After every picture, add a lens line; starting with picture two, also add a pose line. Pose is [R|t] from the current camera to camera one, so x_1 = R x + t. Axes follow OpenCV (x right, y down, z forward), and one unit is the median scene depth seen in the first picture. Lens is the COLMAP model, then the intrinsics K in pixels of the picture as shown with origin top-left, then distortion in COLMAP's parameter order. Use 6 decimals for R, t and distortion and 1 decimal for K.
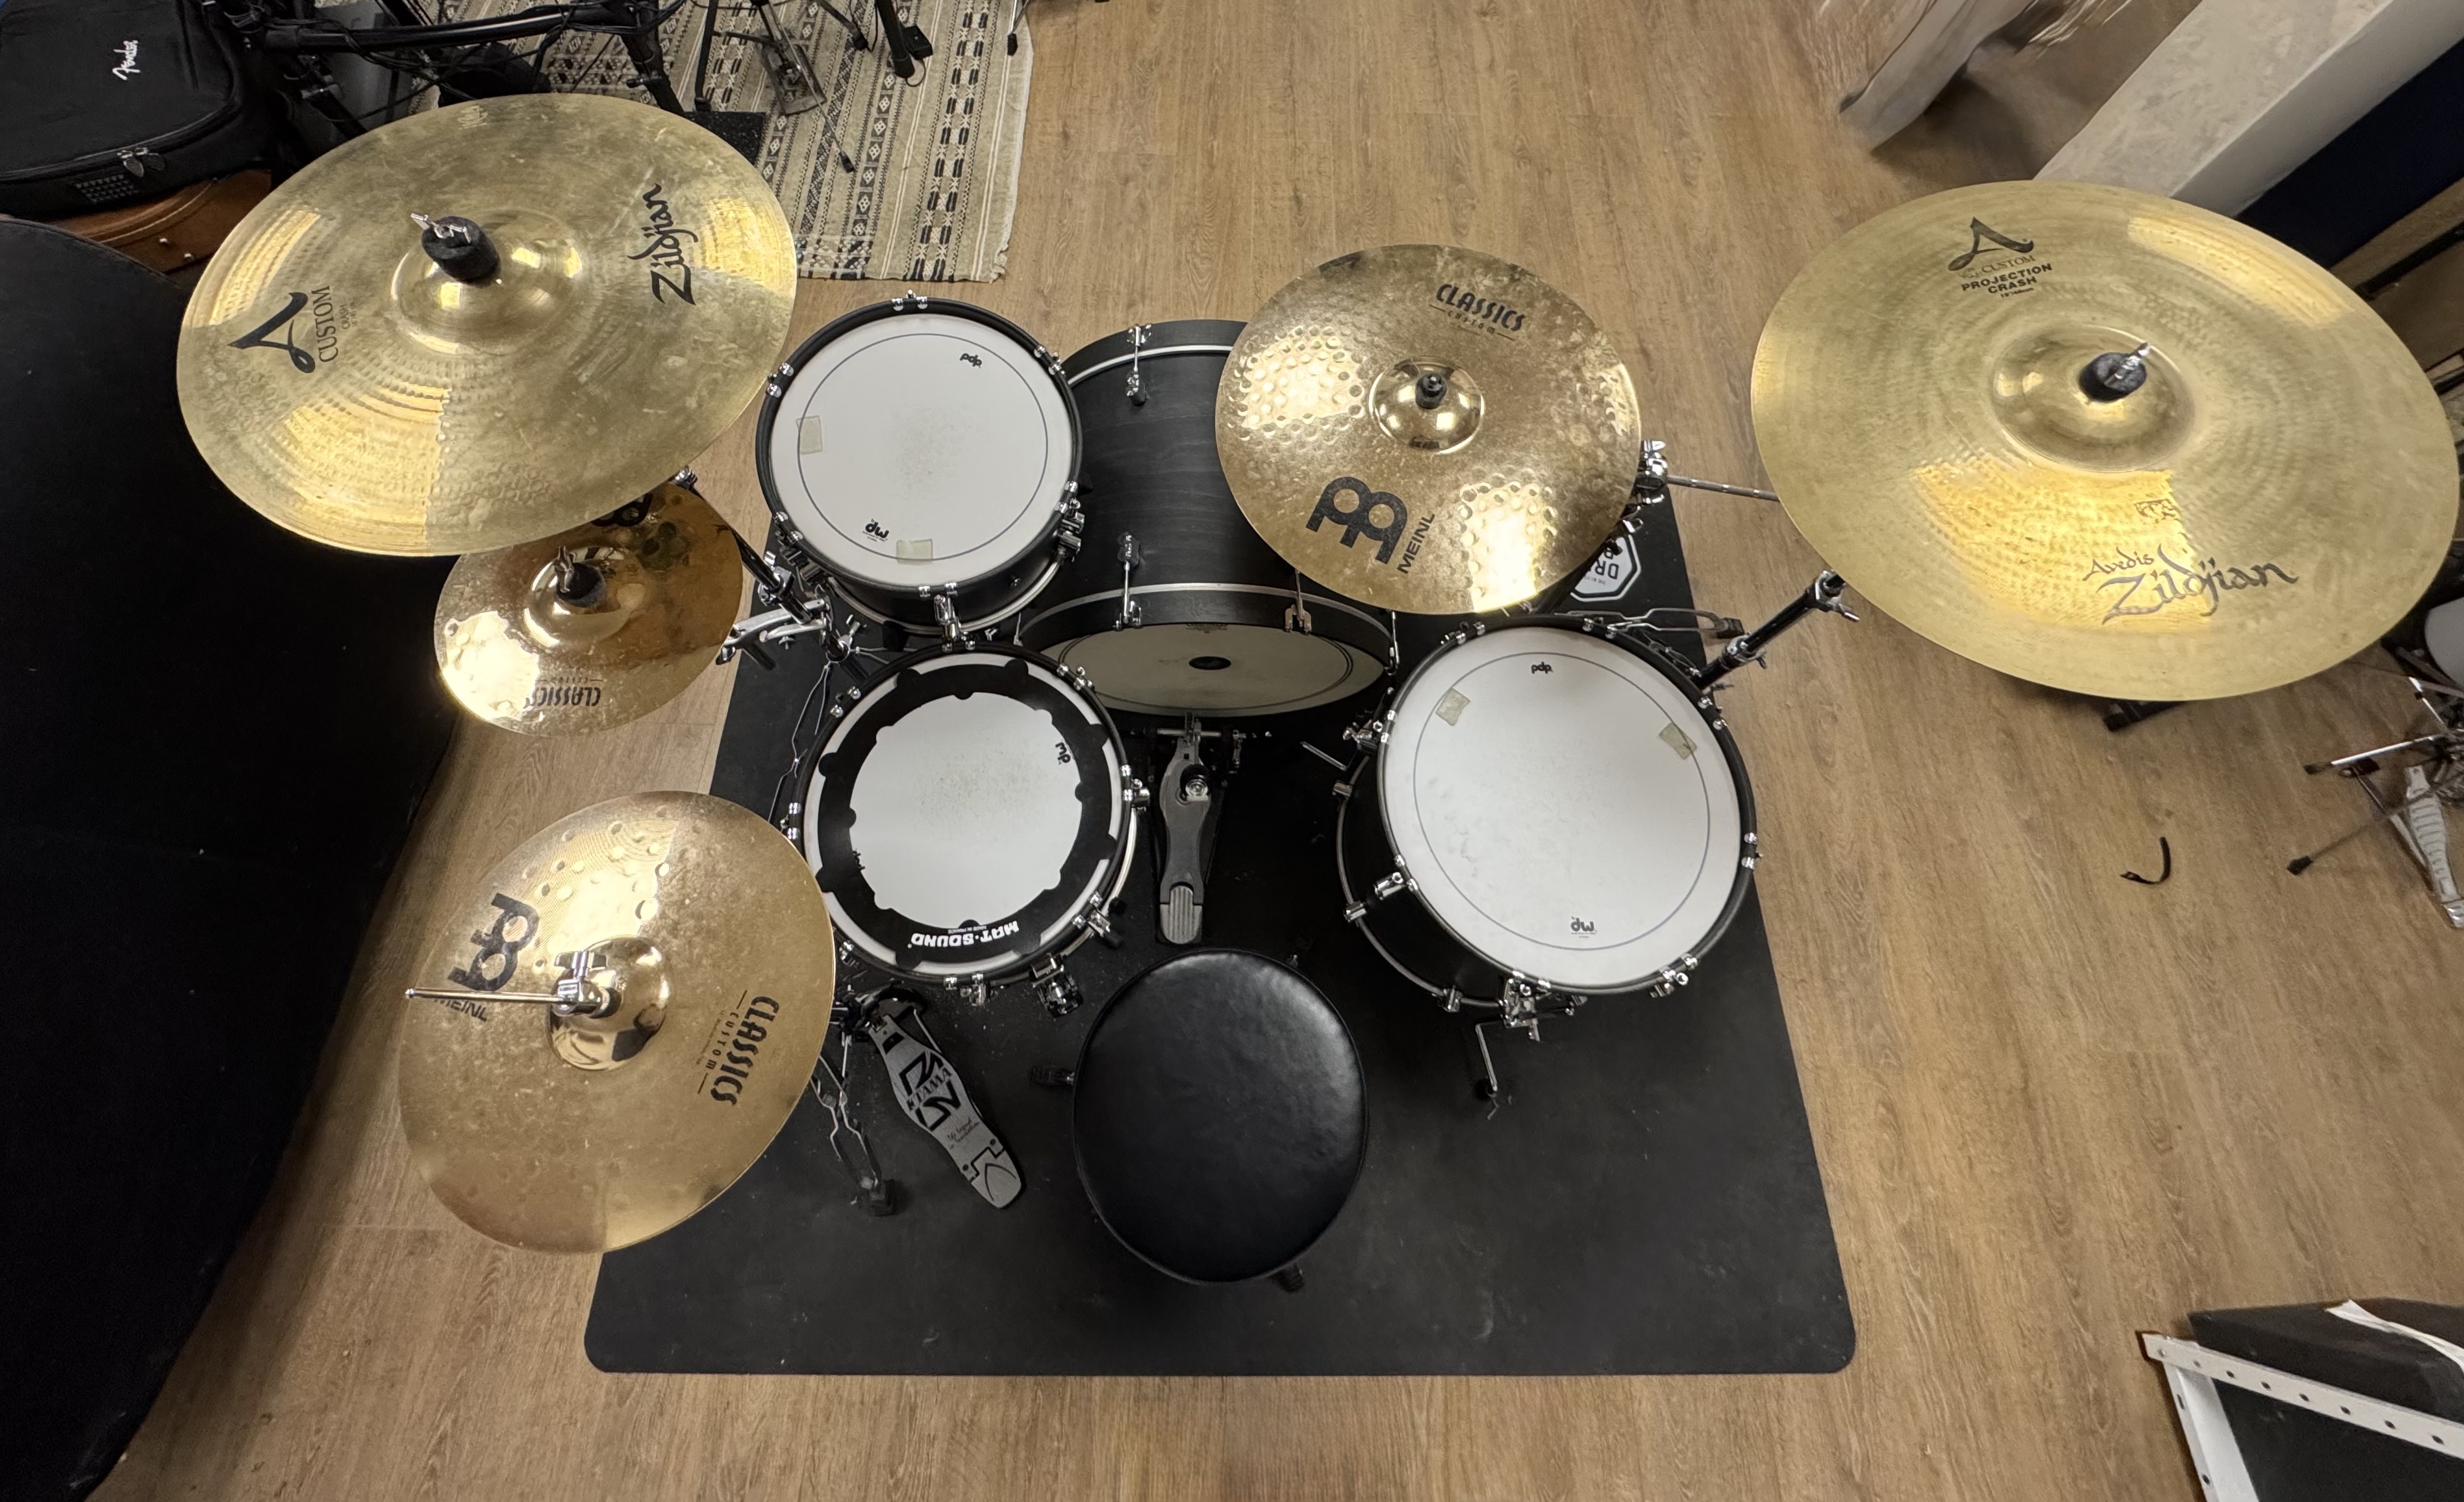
lens RADIAL K [[1047.4, 0, 1222.2], [0, 1047.4, 532.9], [0, 0, 1]] dist [0.002788, 0.001078]
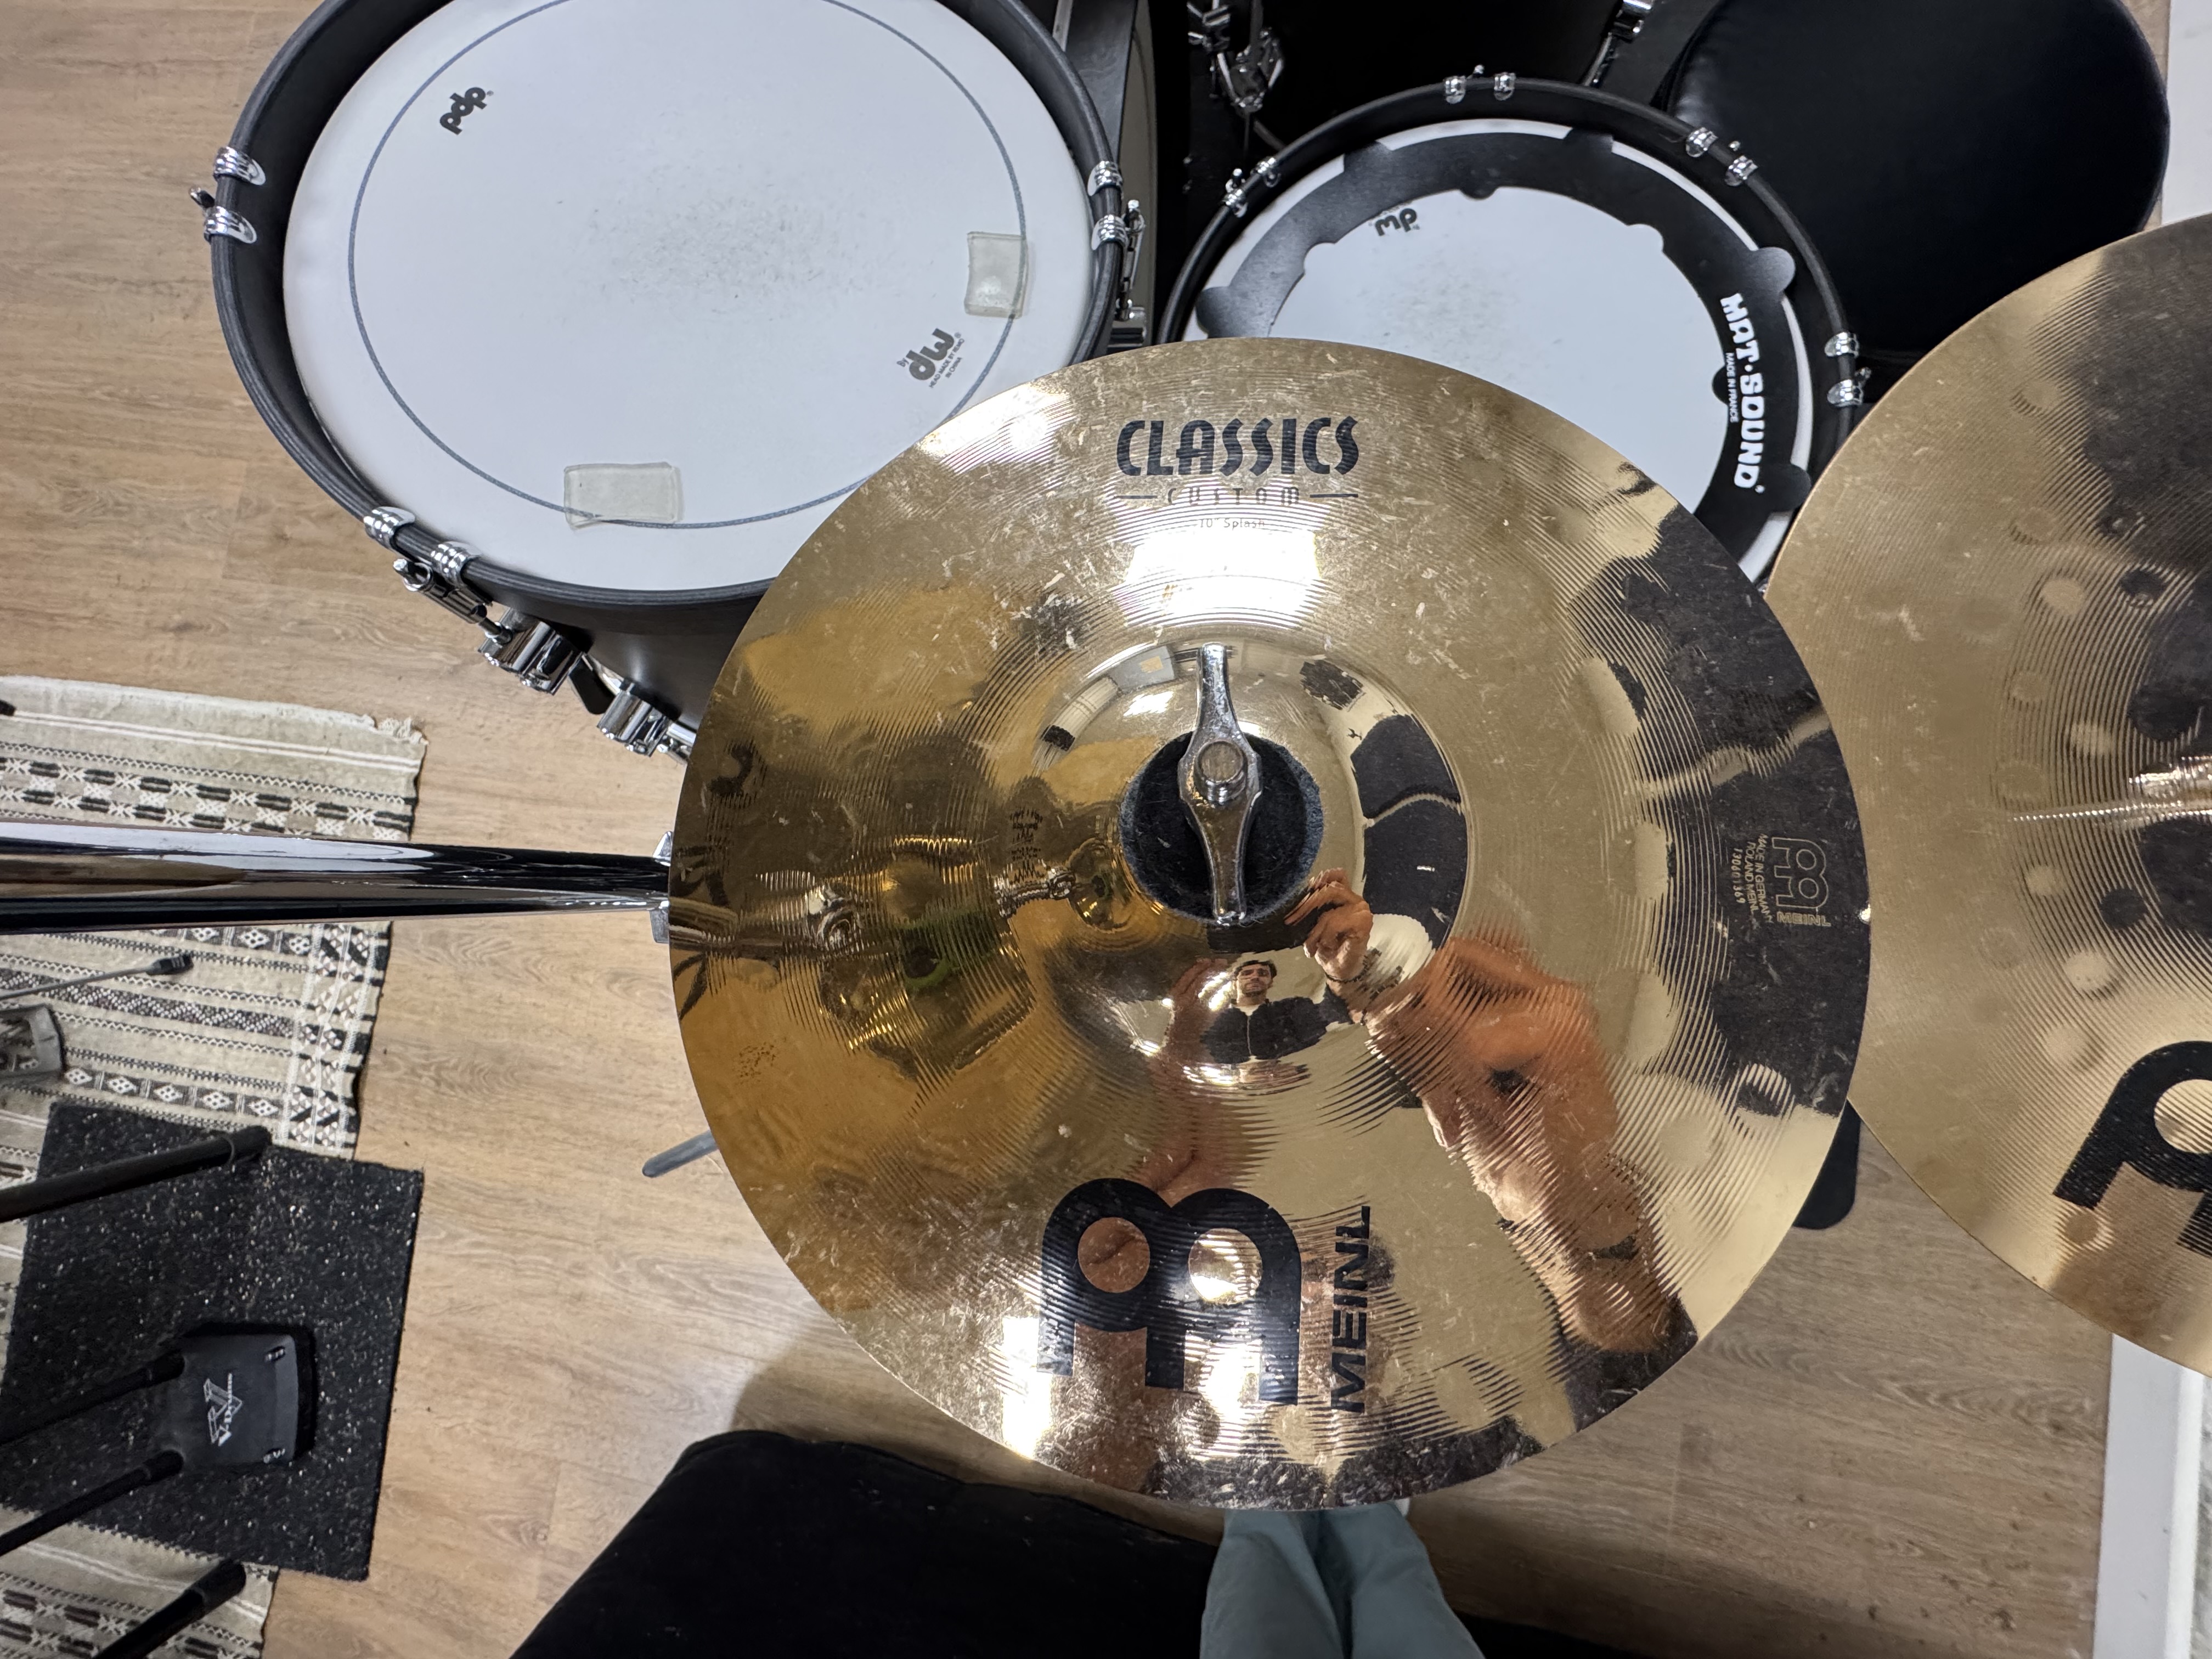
lens RADIAL K [[874.3, 0, 1106.0], [0, 874.3, 829.5], [0, 0, 1]] dist [0.000044, -0.000169]
pose [[0.117188, -0.991638, 0.054050, -0.388646], [0.936370, 0.128461, 0.326664, -0.018464], [-0.330876, 0.012330, 0.943594, 0.521220]]
